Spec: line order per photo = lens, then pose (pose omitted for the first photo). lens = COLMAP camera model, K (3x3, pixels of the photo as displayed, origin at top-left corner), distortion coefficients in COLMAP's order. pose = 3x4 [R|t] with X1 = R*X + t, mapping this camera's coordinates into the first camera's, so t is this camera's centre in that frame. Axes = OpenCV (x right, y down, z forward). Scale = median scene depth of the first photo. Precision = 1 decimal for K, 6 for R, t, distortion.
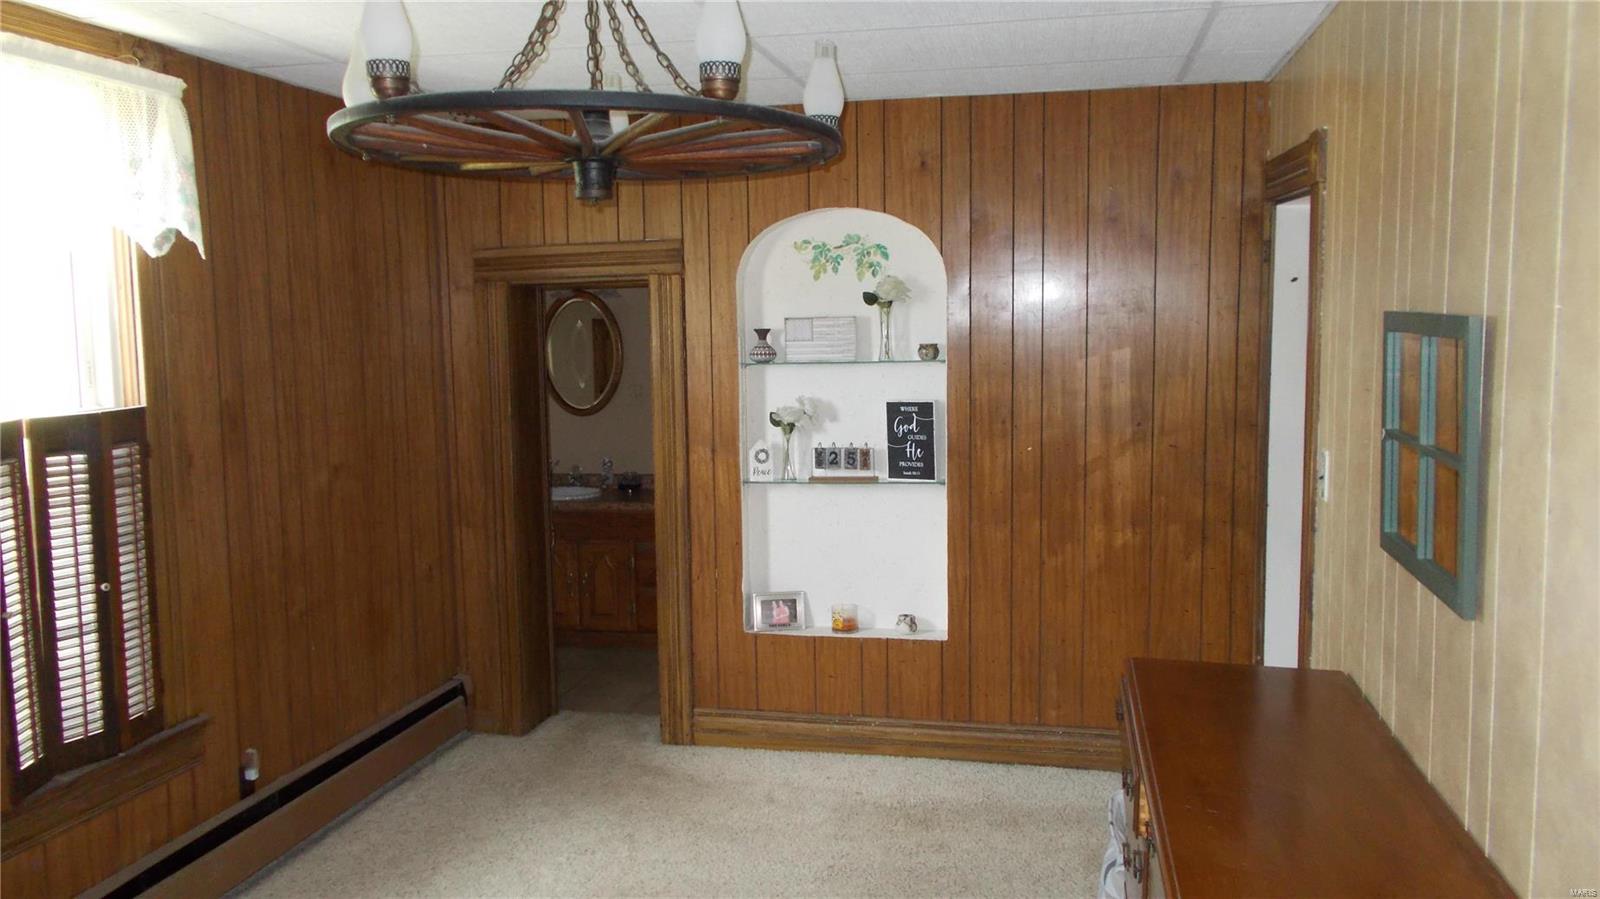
lens RADIAL K [[1218.6, 0, 801.5], [0, 1218.6, 451.7], [0, 0, 1]] dist [-0.015472, 0.032702]
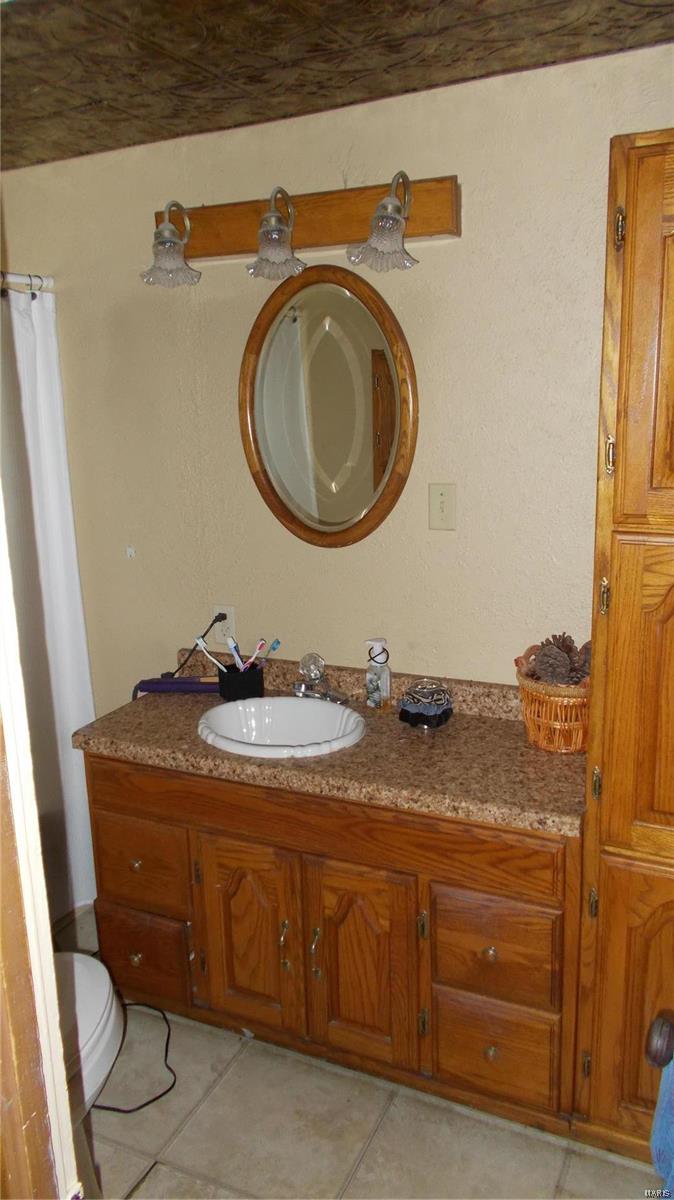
lens RADIAL K [[913.9, 0, 337.0], [0, 913.9, 599.5], [0, 0, 1]] dist [-0.015472, 0.032702]
pose [[0.971482, 0.045175, -0.232770, -0.081486], [-0.015656, 0.991762, 0.127137, -0.047987], [0.236596, -0.119867, 0.964186, 0.571344]]
